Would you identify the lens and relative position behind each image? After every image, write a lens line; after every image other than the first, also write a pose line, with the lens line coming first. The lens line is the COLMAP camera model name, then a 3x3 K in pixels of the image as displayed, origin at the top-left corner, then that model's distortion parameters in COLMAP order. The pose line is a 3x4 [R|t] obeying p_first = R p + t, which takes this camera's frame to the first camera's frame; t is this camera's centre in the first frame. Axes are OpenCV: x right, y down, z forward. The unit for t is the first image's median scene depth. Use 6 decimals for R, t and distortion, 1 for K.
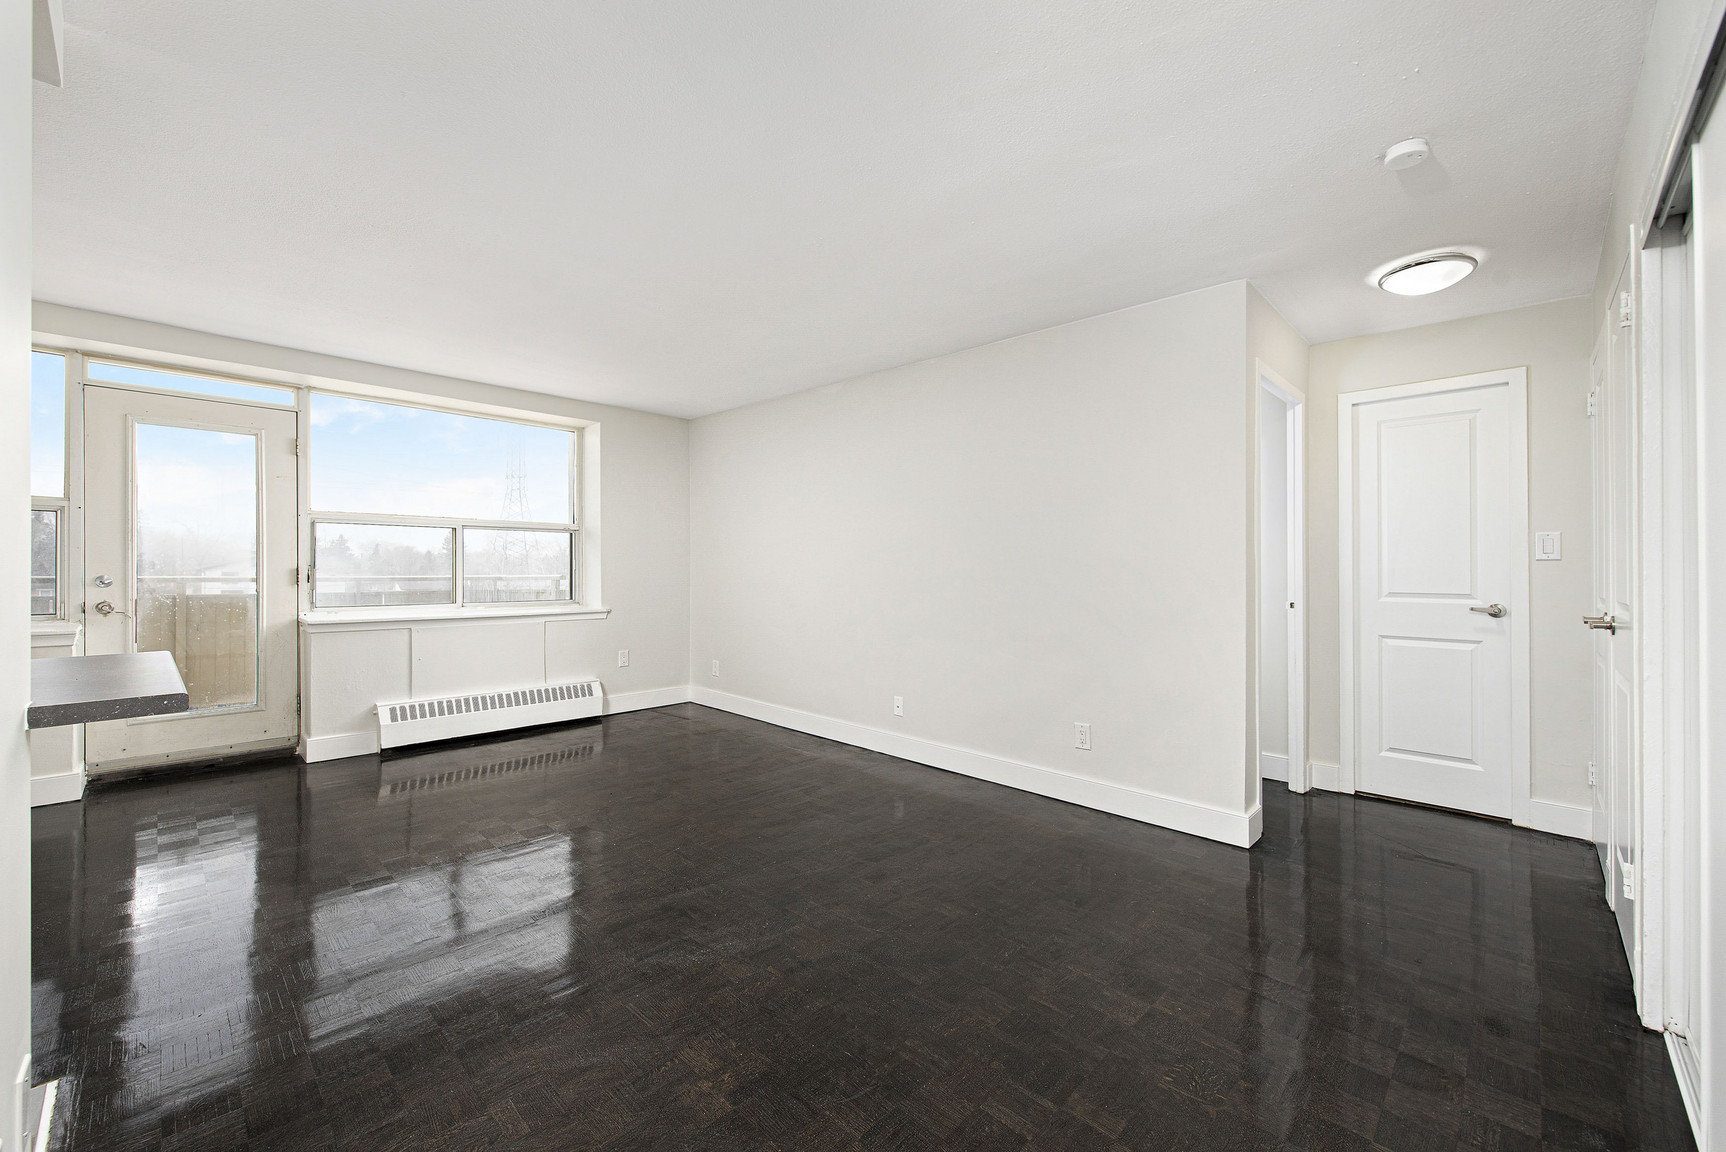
lens RADIAL K [[695.1, 0, 857.9], [0, 695.1, 566.1], [0, 0, 1]] dist [0.000641, 0.000066]
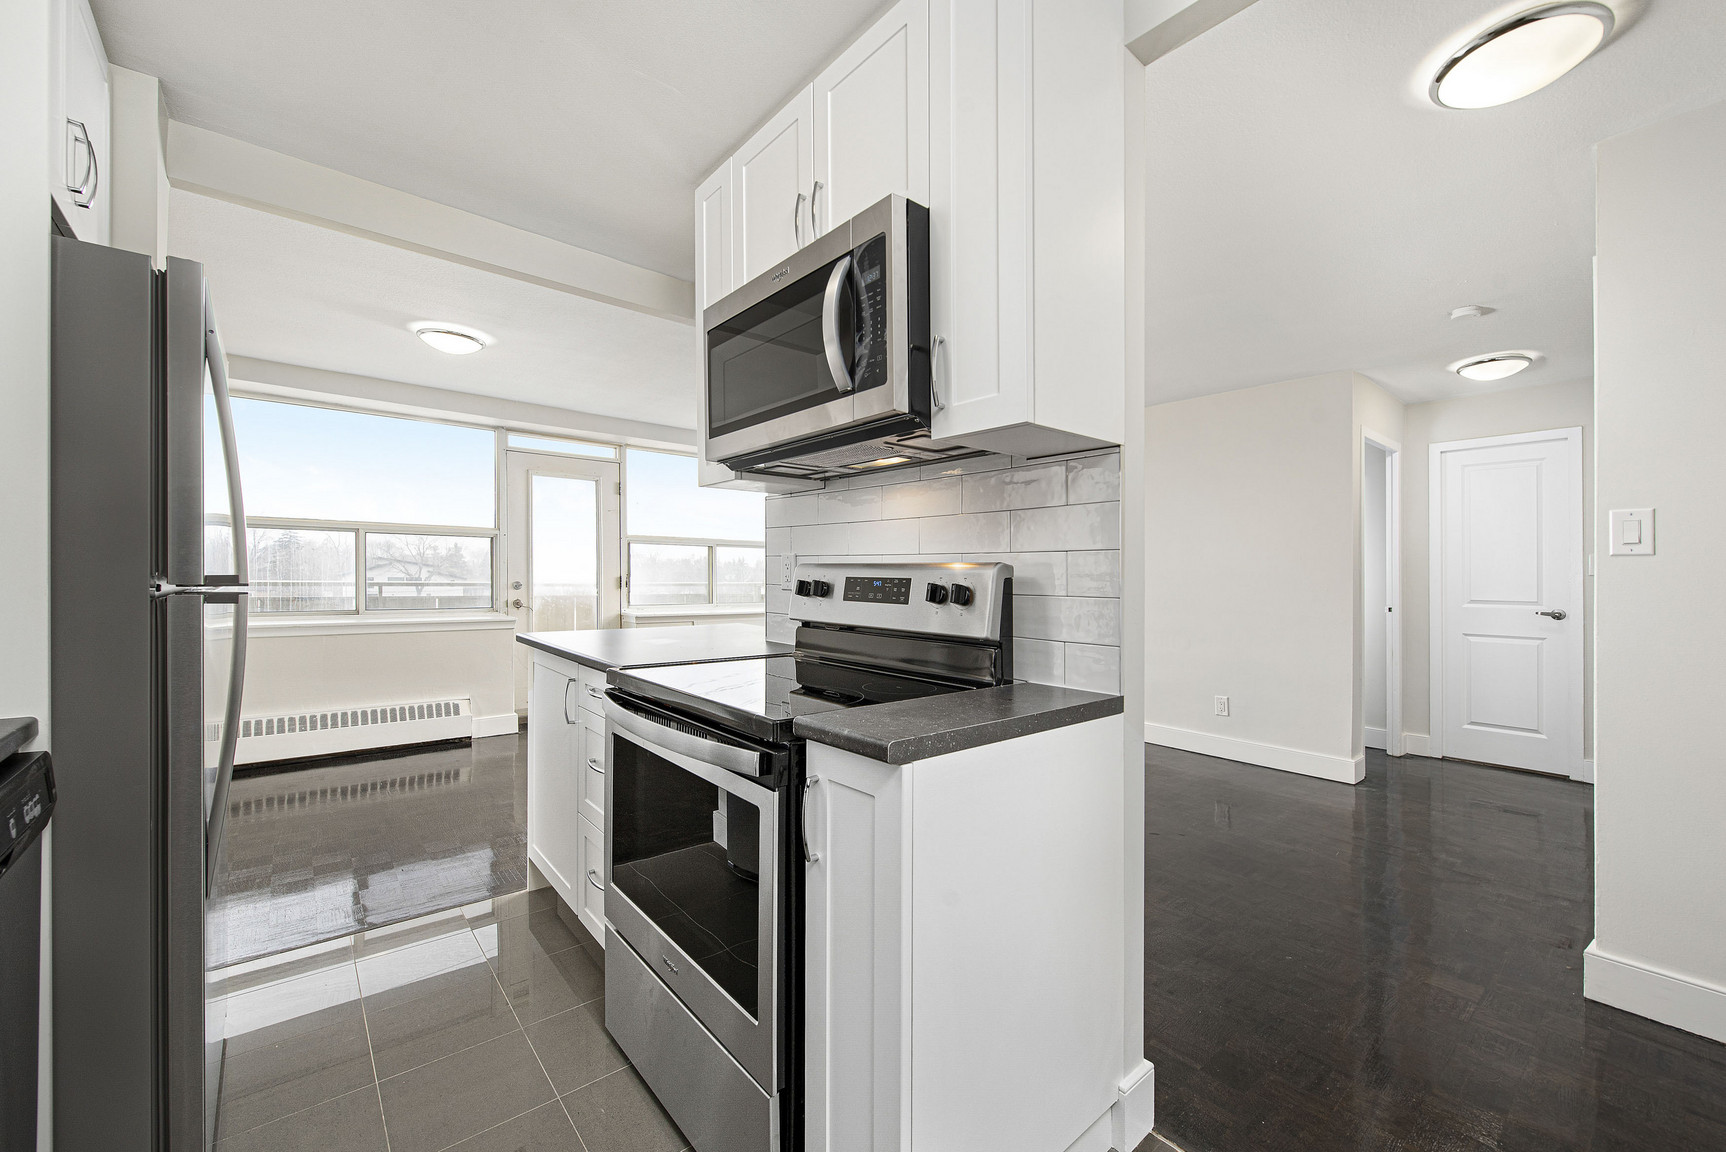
lens RADIAL K [[695.1, 0, 867.5], [0, 695.1, 572.5], [0, 0, 1]] dist [0.000641, 0.000066]
pose [[0.995621, 0.004141, -0.093393, -0.213967], [-0.004339, 0.999989, -0.001918, -0.005086], [0.093384, 0.002314, 0.995627, -0.364010]]
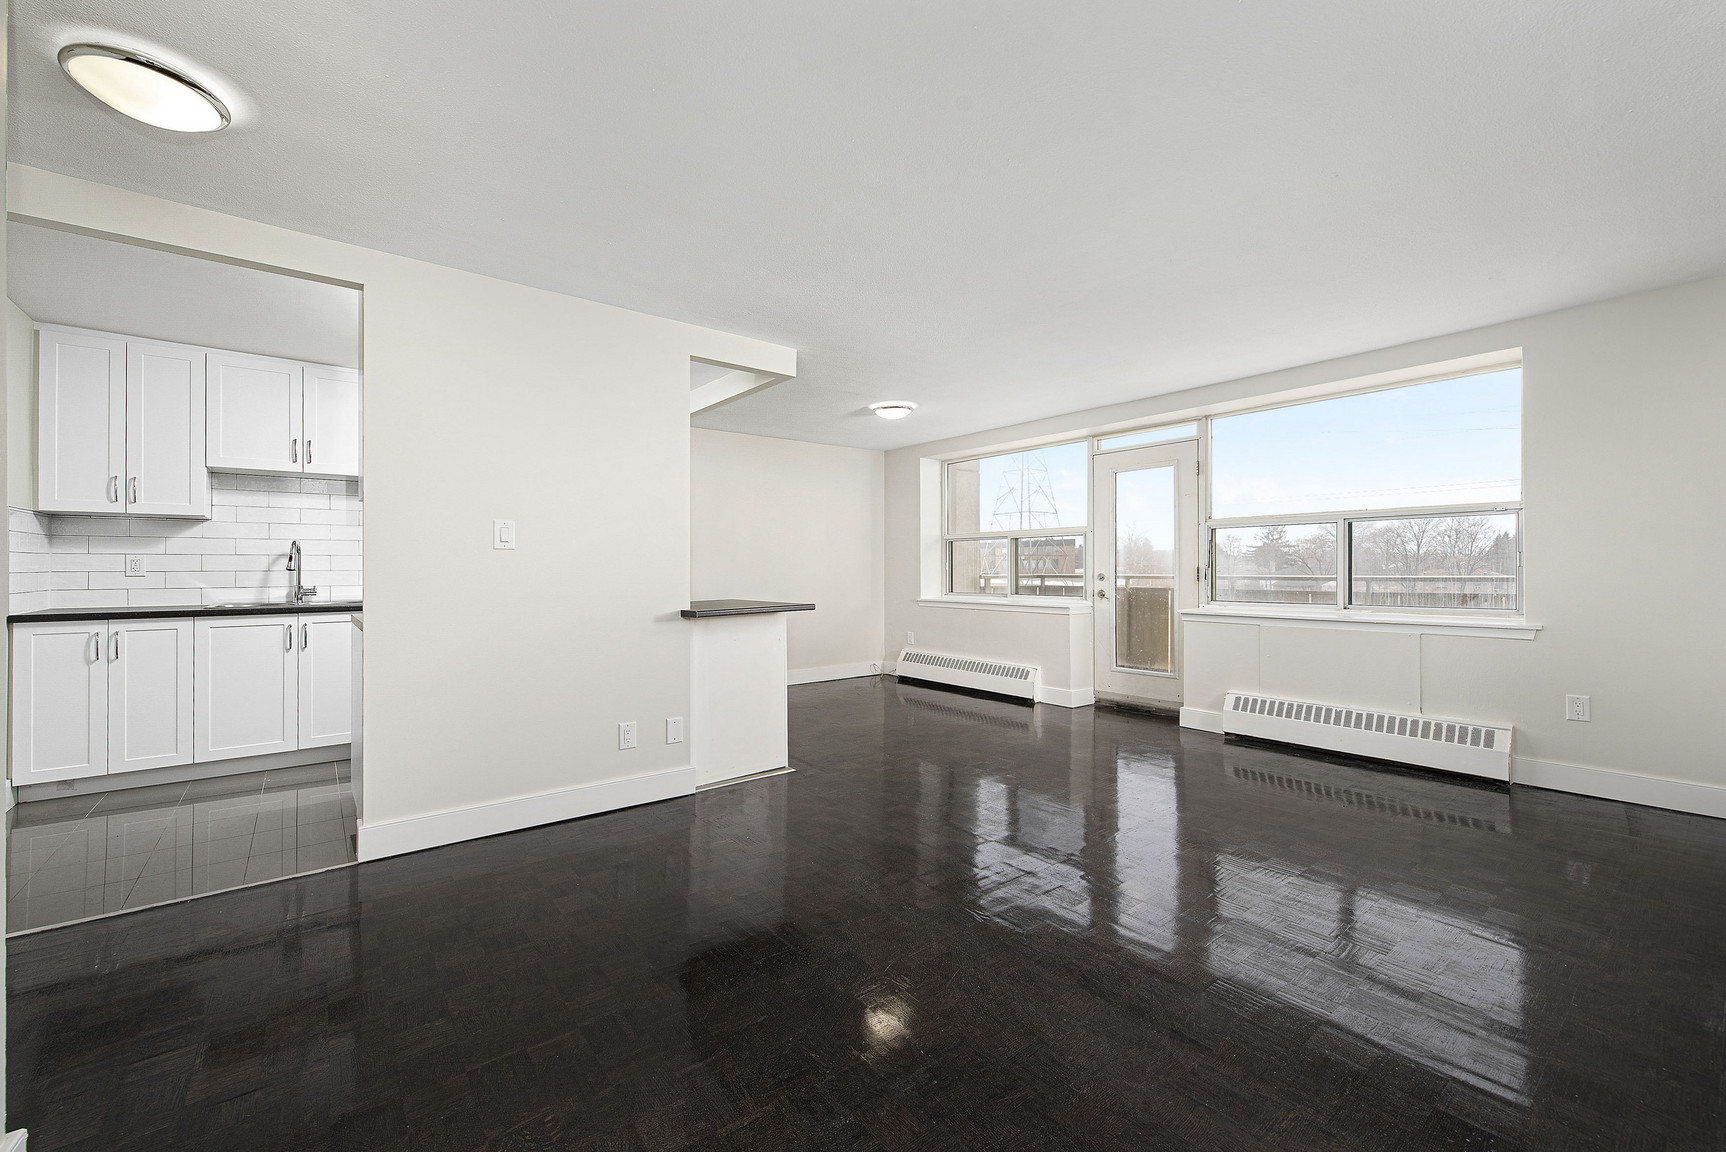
lens RADIAL K [[695.1, 0, 853.2], [0, 695.1, 578.5], [0, 0, 1]] dist [0.000641, 0.000066]
pose [[-0.141244, 0.006038, -0.989956, 0.541422], [0.009153, 0.999947, 0.004793, 0.011460], [0.989932, -0.008384, -0.141292, 0.642195]]
